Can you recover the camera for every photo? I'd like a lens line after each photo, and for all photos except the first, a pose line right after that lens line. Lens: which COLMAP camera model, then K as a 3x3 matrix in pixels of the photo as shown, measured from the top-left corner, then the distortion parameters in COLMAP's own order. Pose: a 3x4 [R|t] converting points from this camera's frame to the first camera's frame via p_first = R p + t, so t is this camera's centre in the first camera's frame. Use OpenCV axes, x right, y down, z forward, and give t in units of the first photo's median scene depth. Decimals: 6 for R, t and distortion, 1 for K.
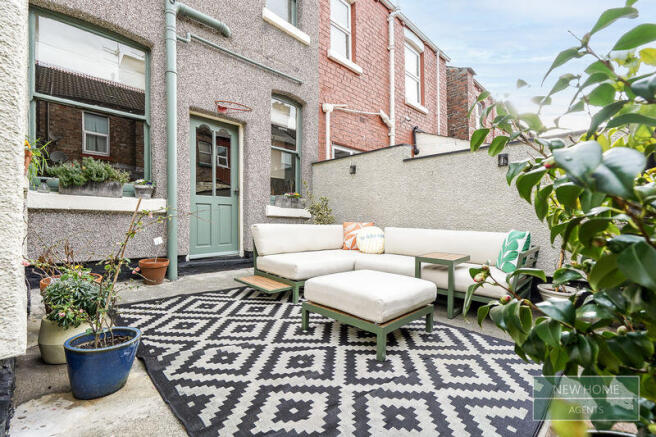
lens RADIAL K [[300.7, 0, 327.6], [0, 300.7, 217.5], [0, 0, 1]] dist [-0.002587, 0.002109]
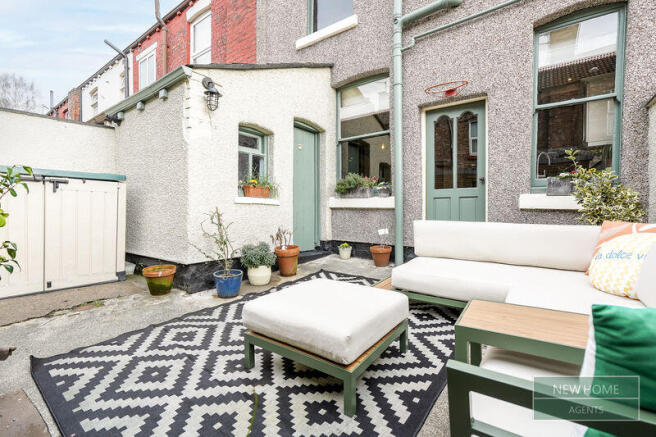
lens RADIAL K [[300.7, 0, 325.5], [0, 300.7, 217.5], [0, 0, 1]] dist [-0.002587, 0.002109]
pose [[0.135523, 0.005371, -0.990760, 0.514536], [0.004270, 0.999973, 0.006005, 0.010476], [0.990765, -0.005045, 0.135496, 0.518373]]
